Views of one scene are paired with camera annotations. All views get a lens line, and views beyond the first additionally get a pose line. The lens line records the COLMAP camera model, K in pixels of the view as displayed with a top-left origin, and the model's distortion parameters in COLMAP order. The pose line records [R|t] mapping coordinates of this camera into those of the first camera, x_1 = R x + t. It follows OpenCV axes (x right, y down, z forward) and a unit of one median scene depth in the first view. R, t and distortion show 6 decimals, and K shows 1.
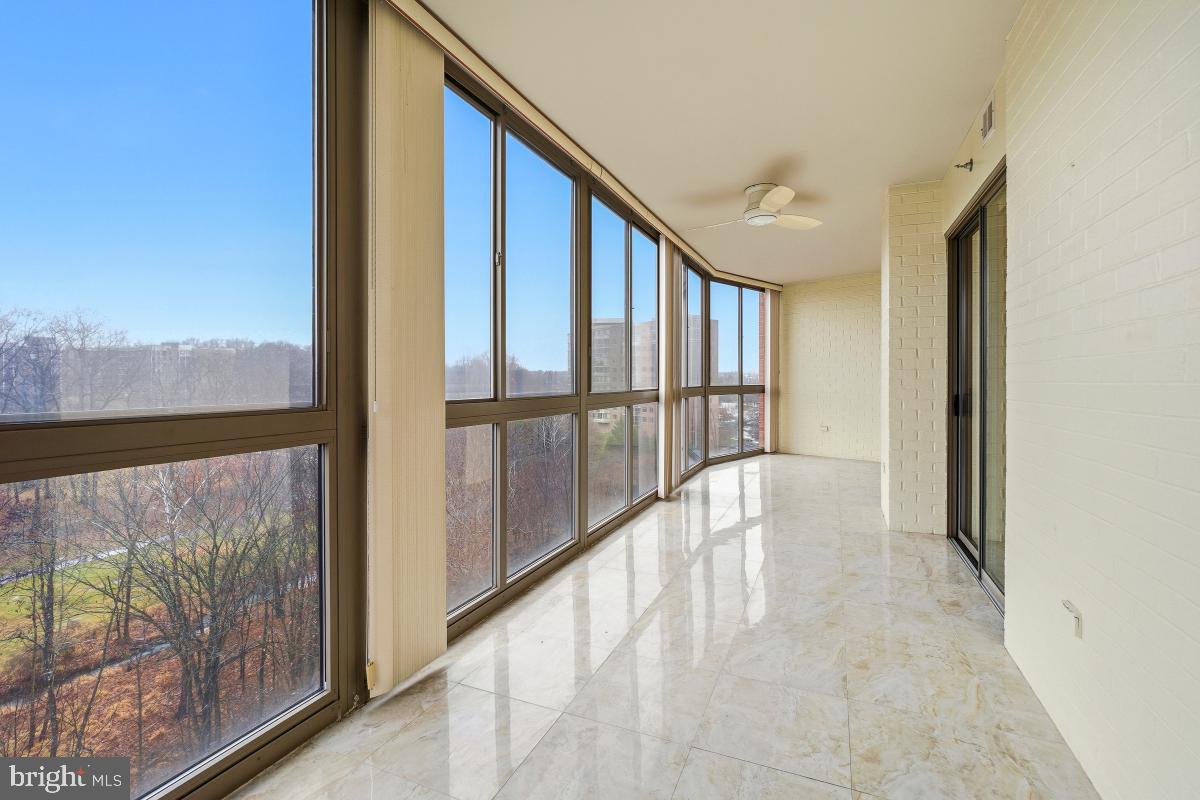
lens RADIAL K [[521.1, 0, 599.8], [0, 521.1, 384.3], [0, 0, 1]] dist [-0.003072, 0.000089]
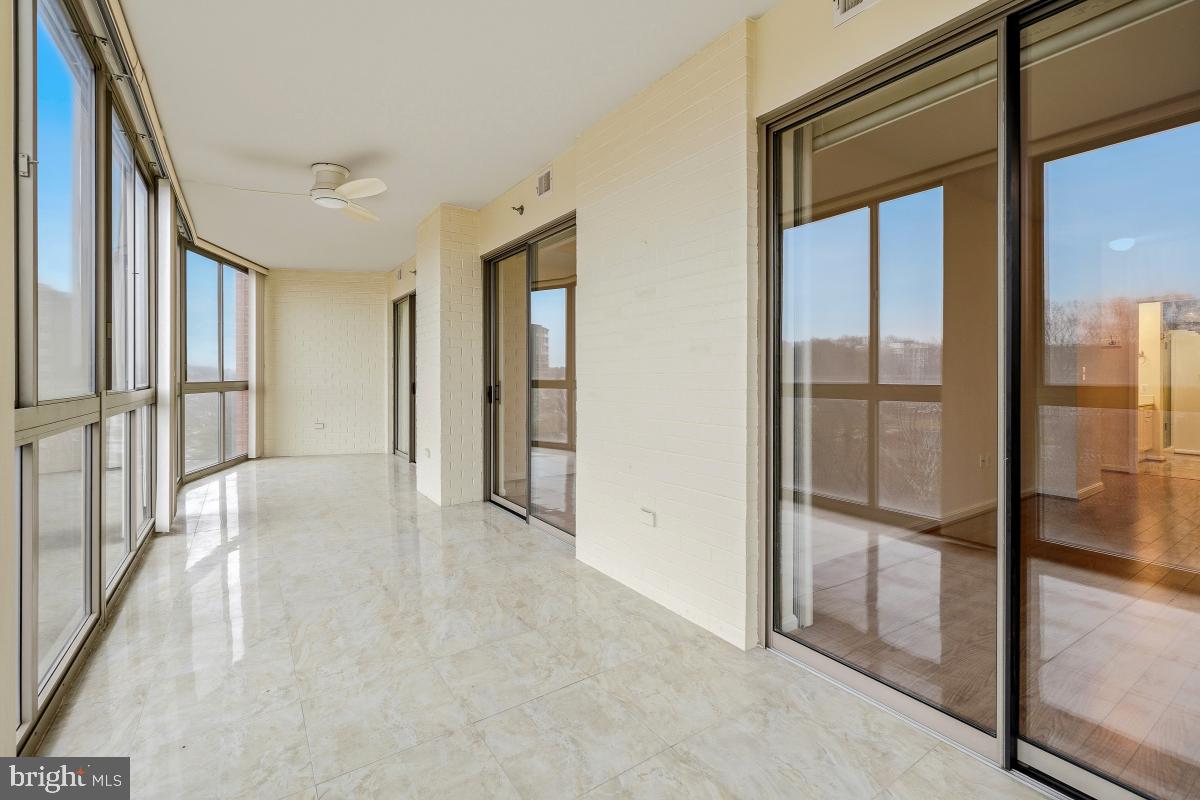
lens RADIAL K [[529.0, 0, 598.4], [0, 529.0, 378.4], [0, 0, 1]] dist [-0.001843, 0.000733]
pose [[0.546177, -0.004371, 0.837658, -0.225973], [0.007484, 0.999972, 0.000337, 0.003408], [-0.837636, 0.006085, 0.546195, 0.082708]]
